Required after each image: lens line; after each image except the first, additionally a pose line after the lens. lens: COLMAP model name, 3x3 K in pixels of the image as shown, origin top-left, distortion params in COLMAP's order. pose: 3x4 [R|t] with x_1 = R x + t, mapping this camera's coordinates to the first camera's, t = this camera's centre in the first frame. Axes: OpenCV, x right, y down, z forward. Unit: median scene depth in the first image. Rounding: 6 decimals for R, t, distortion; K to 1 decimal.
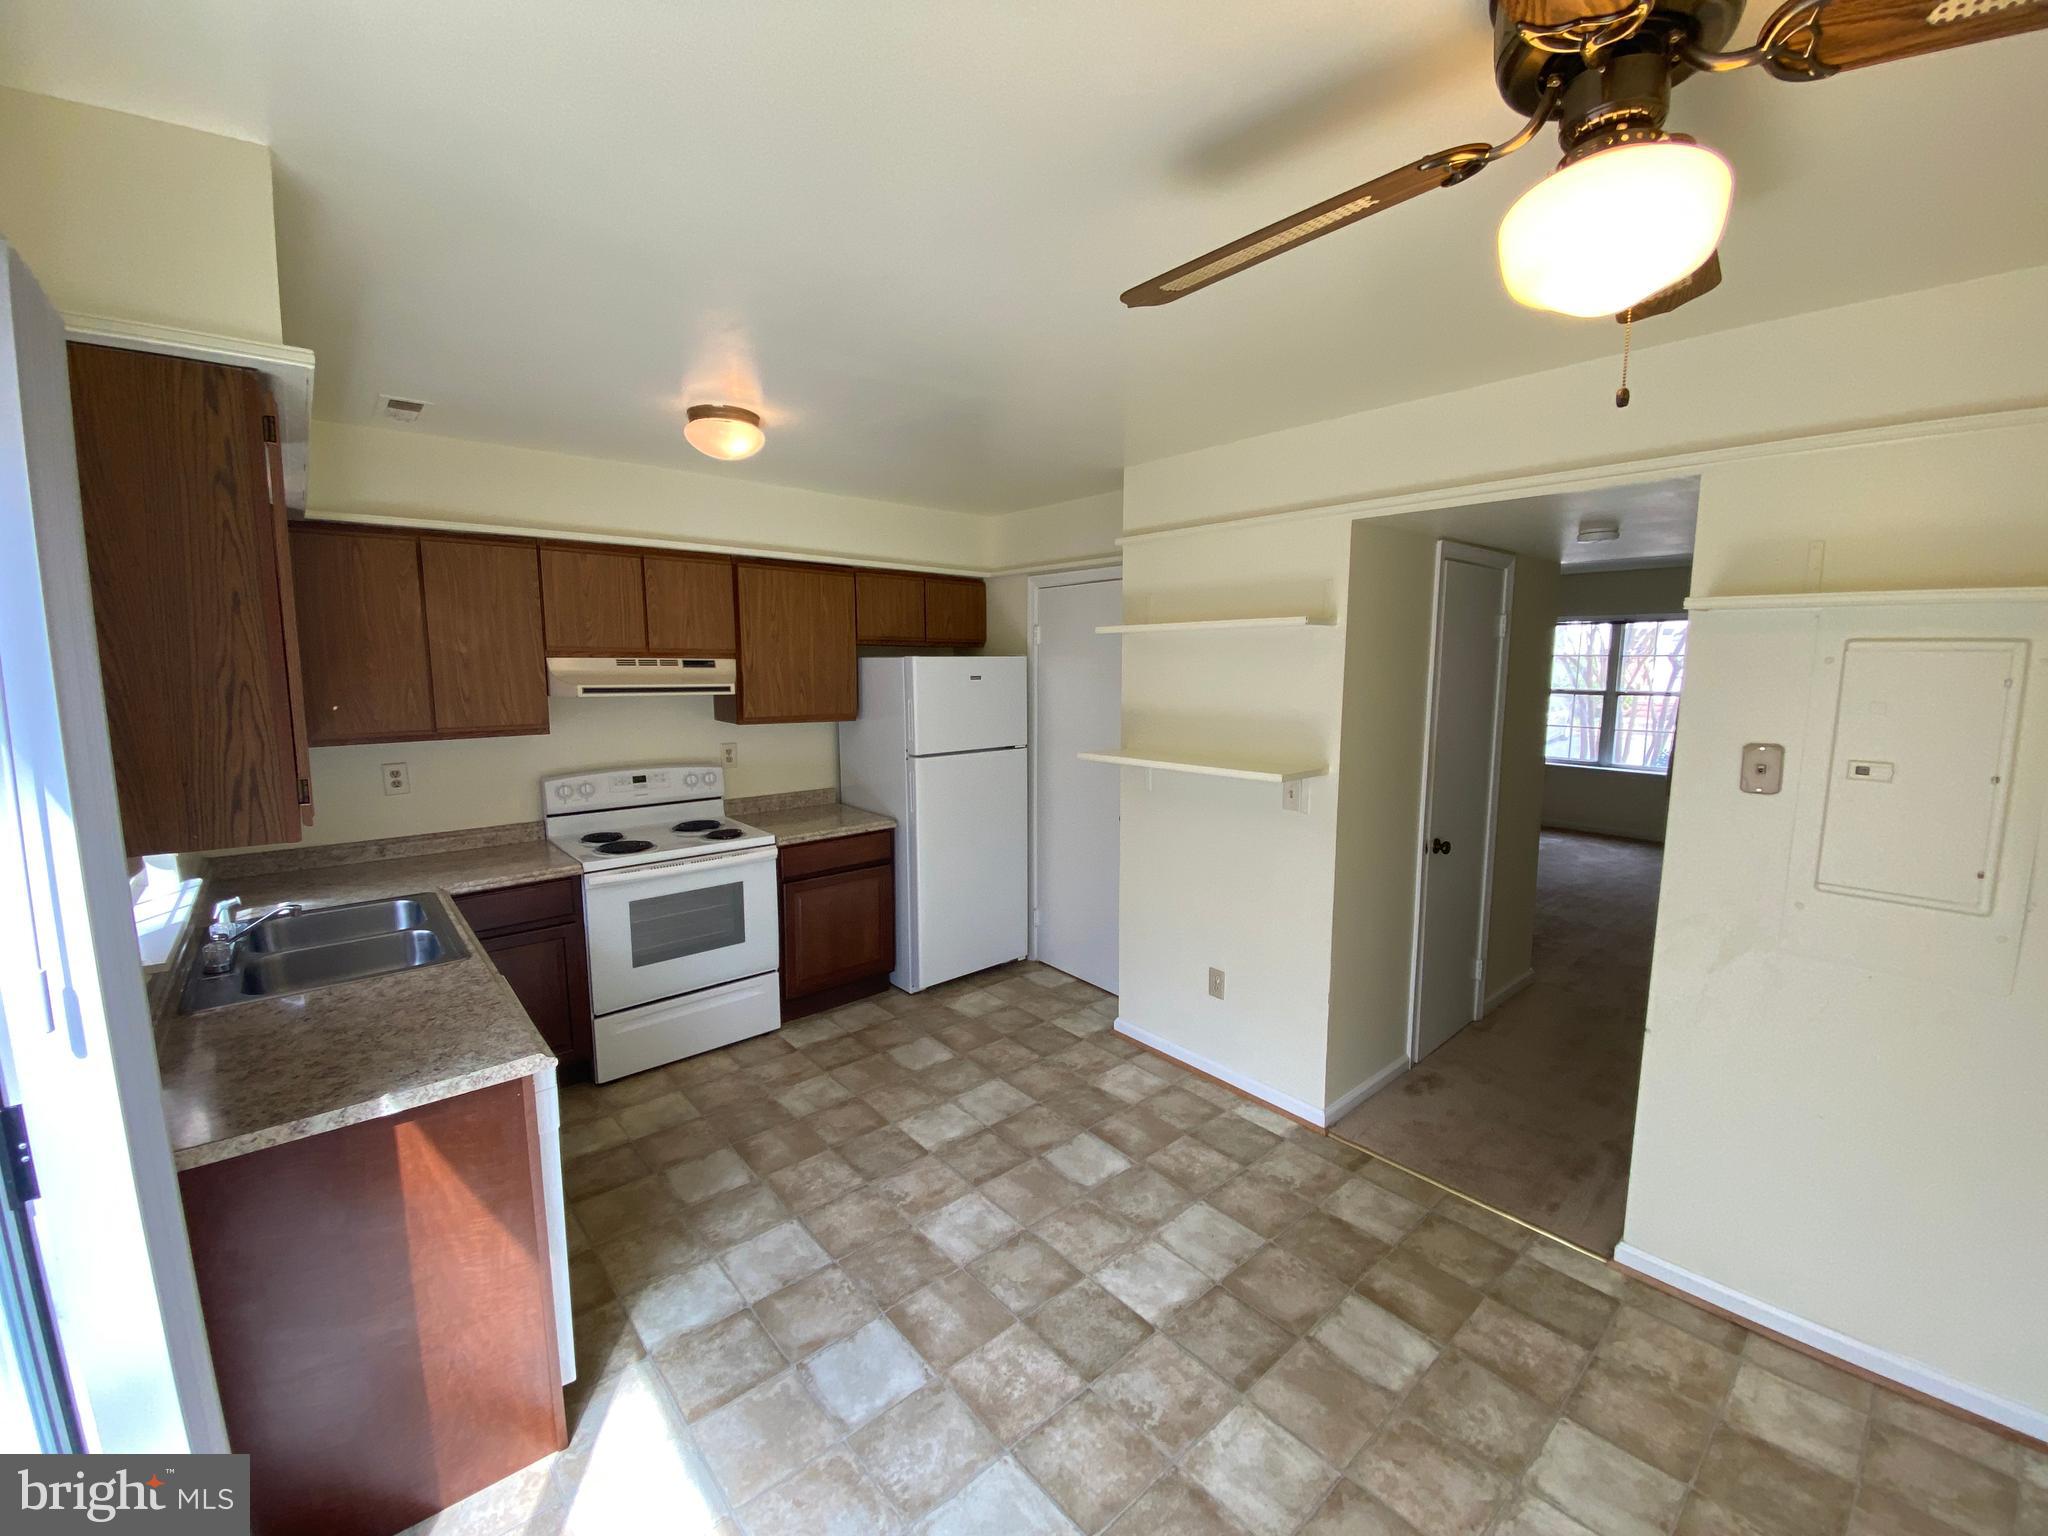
lens RADIAL K [[825.9, 0, 1015.5], [0, 825.9, 763.1], [0, 0, 1]] dist [-0.002509, -0.008490]
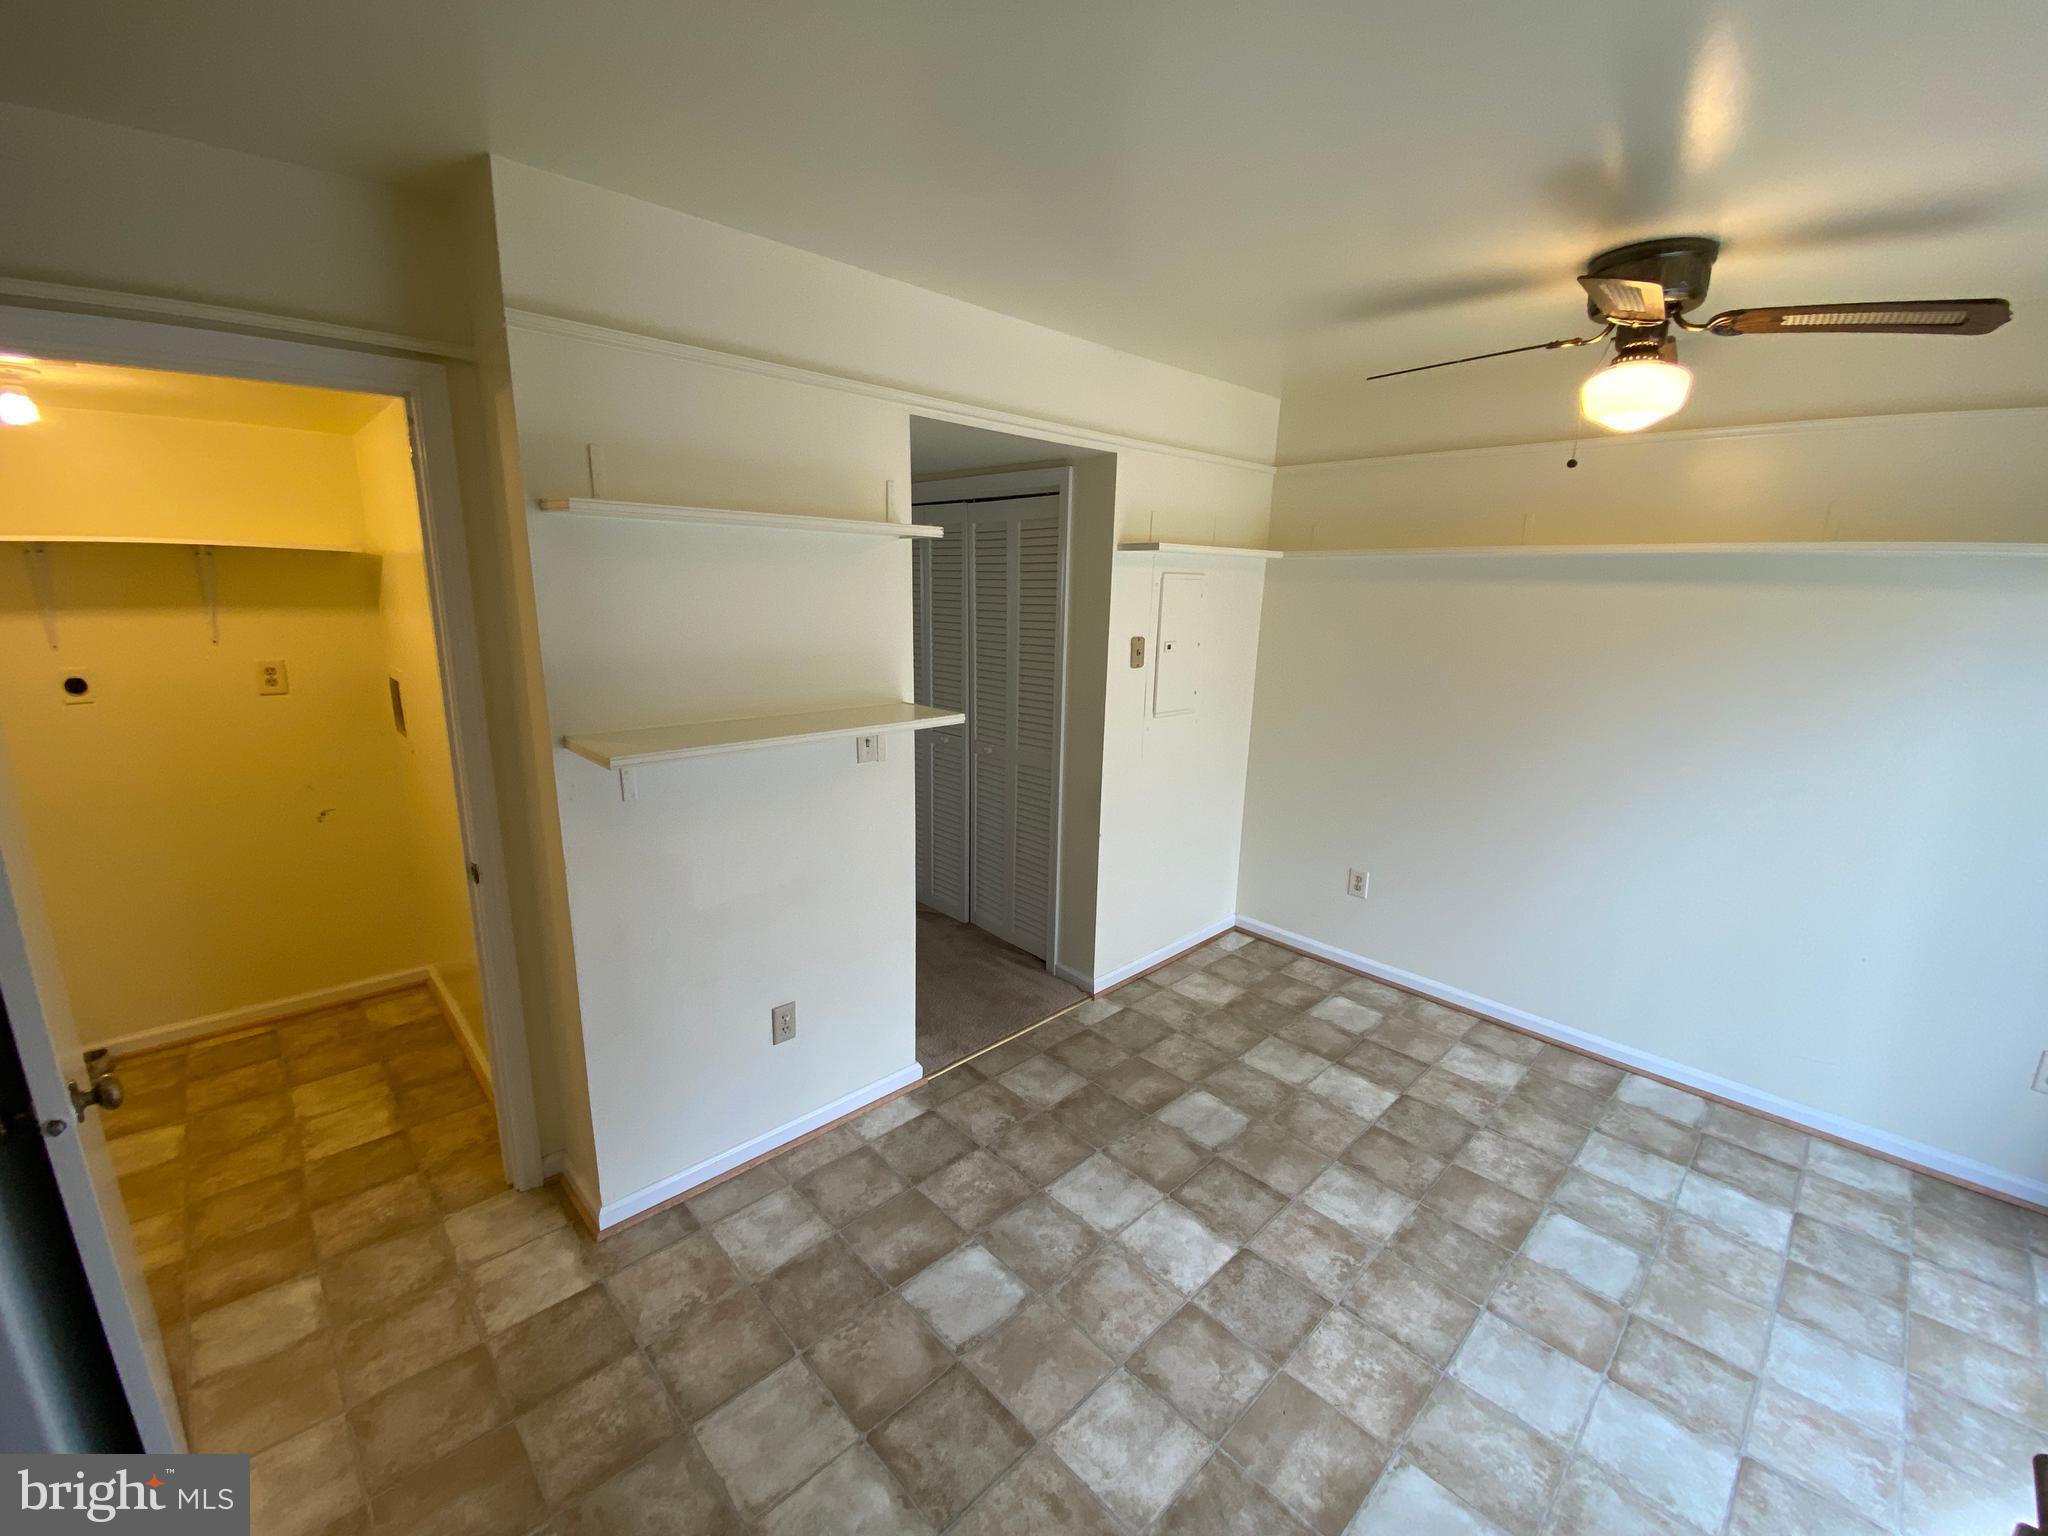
lens RADIAL K [[825.9, 0, 1013.0], [0, 825.9, 769.5], [0, 0, 1]] dist [-0.002509, -0.008490]
pose [[-0.037077, -0.233511, 0.971647, -0.678526], [0.113368, 0.965056, 0.236253, -0.171651], [-0.992861, 0.118914, -0.009309, 1.208273]]
